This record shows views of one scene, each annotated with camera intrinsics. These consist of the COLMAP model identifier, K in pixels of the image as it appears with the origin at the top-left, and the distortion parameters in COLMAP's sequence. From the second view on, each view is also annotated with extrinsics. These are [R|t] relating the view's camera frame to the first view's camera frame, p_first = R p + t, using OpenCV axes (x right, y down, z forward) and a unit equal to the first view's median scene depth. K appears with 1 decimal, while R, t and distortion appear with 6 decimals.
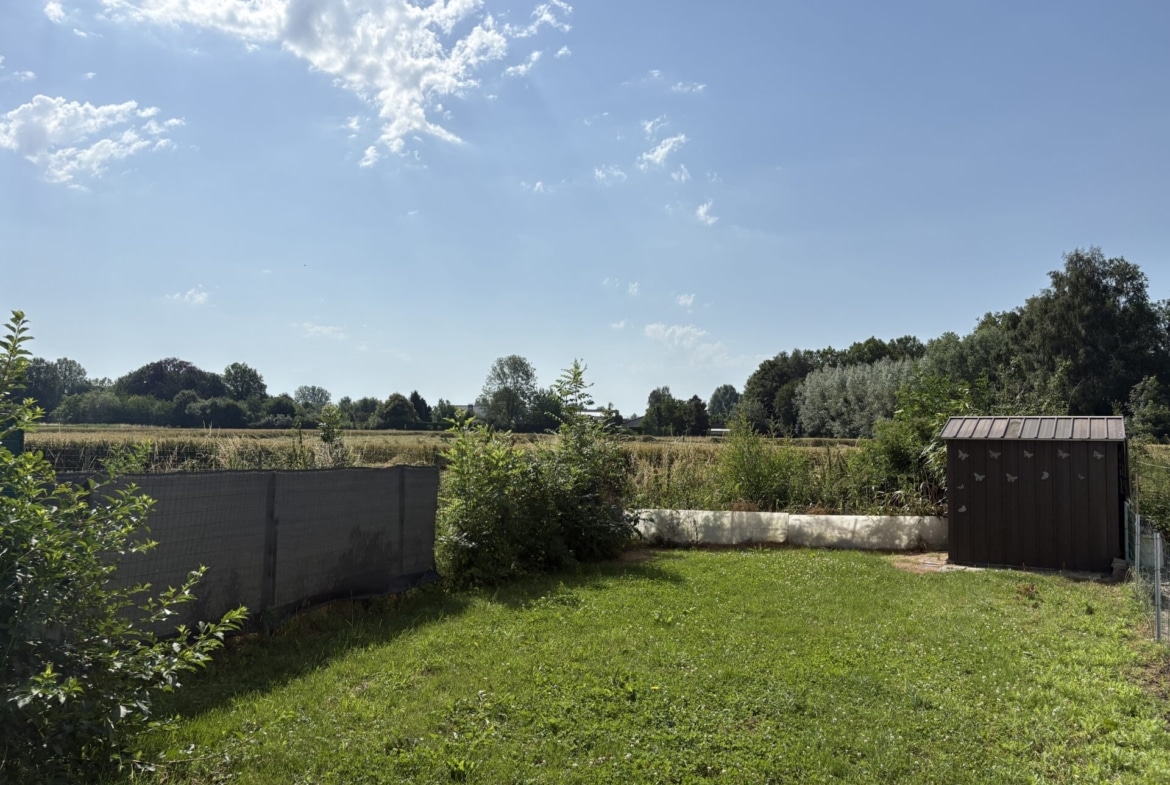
lens RADIAL K [[888.8, 0, 585.0], [0, 888.8, 392.5], [0, 0, 1]] dist [0.032814, -0.000318]
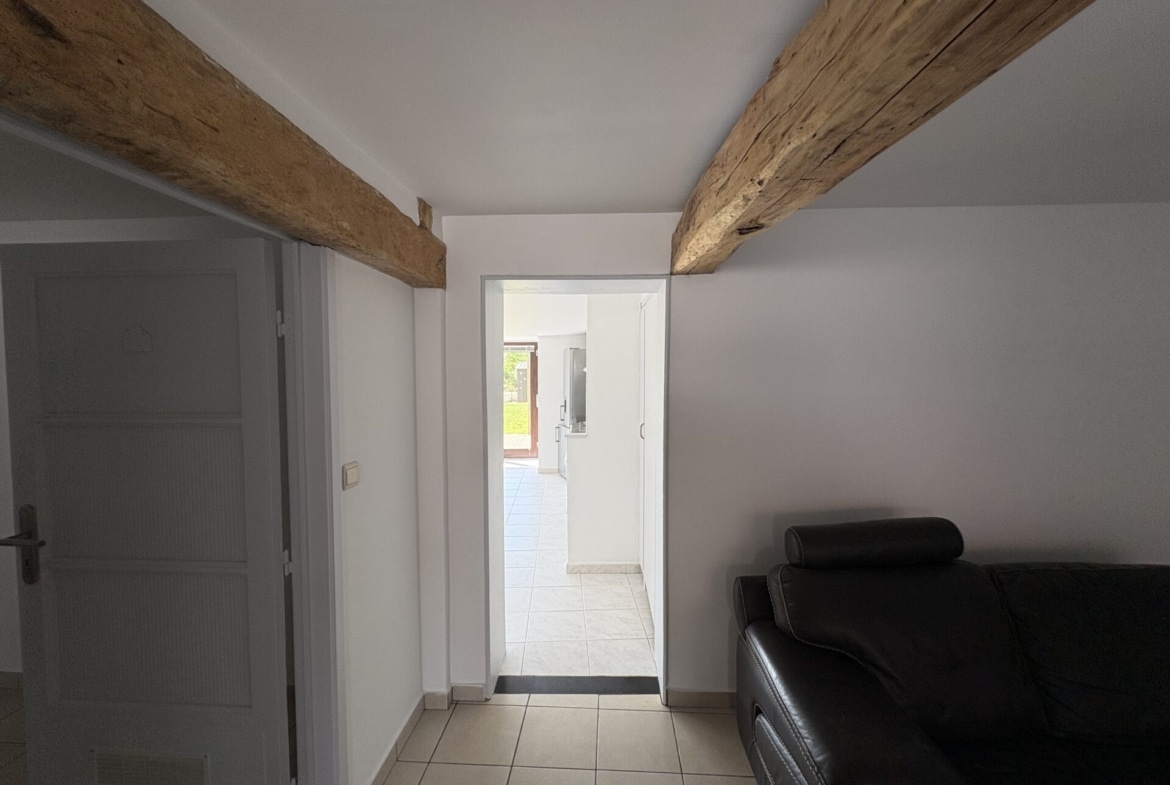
lens RADIAL K [[466.6, 0, 585.0], [0, 466.6, 392.5], [0, 0, 1]] dist [0.000210, 0.000106]
pose [[0.887649, -0.038268, 0.458927, -0.175040], [-0.006261, 0.995446, 0.095116, -0.027190], [-0.460477, -0.087304, 0.883368, -0.643263]]
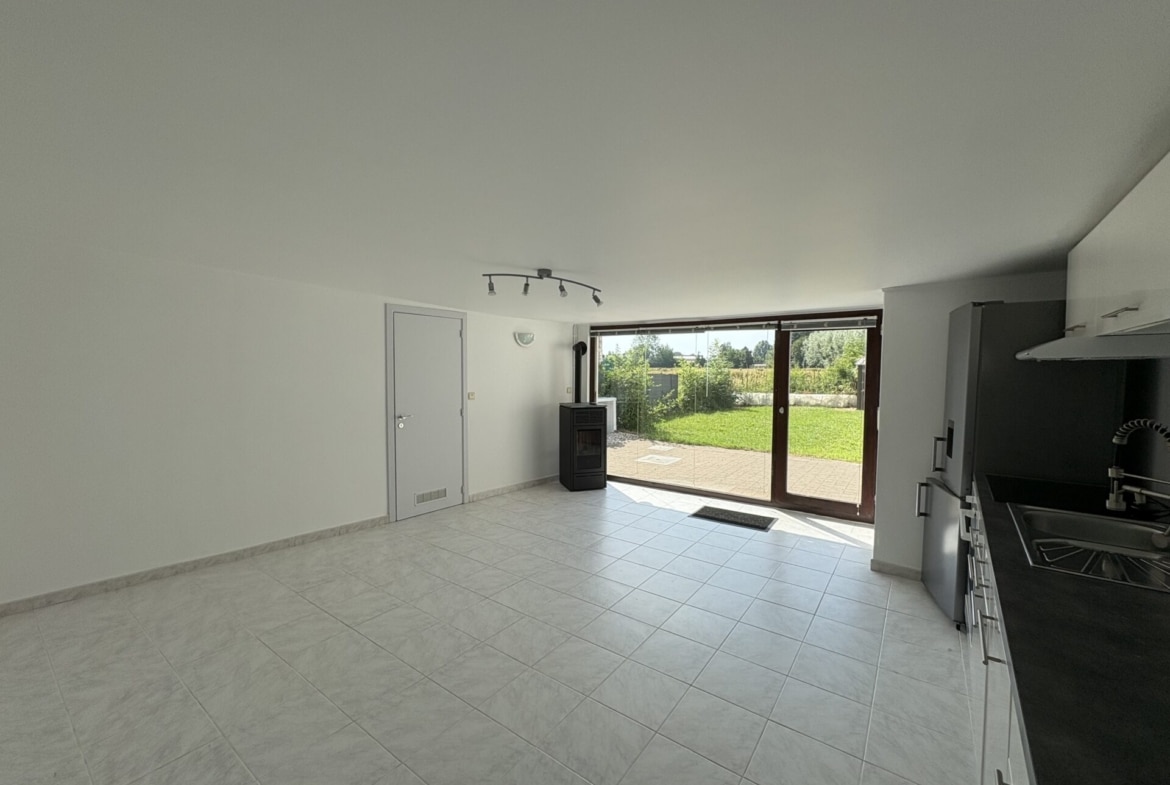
lens RADIAL K [[466.6, 0, 585.0], [0, 466.6, 392.5], [0, 0, 1]] dist [0.000210, 0.000106]
pose [[0.979155, 0.000380, -0.203116, -0.101376], [0.019417, 0.995243, 0.095466, -0.013983], [0.202186, -0.097420, 0.974490, -0.470981]]
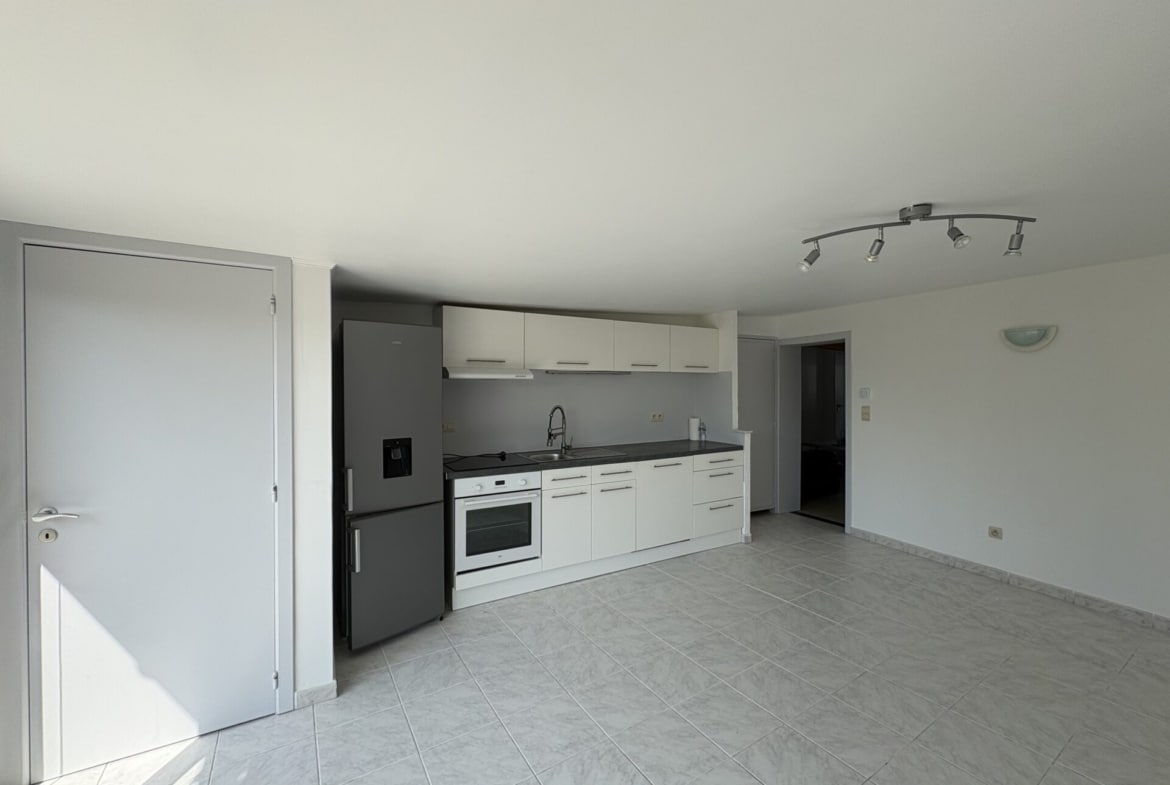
lens RADIAL K [[466.6, 0, 585.0], [0, 466.6, 392.5], [0, 0, 1]] dist [0.000210, 0.000106]
pose [[-0.834660, -0.020746, 0.550375, -0.152407], [-0.037119, 0.999137, -0.018631, 0.000493], [-0.549513, -0.035980, -0.834710, -0.157209]]
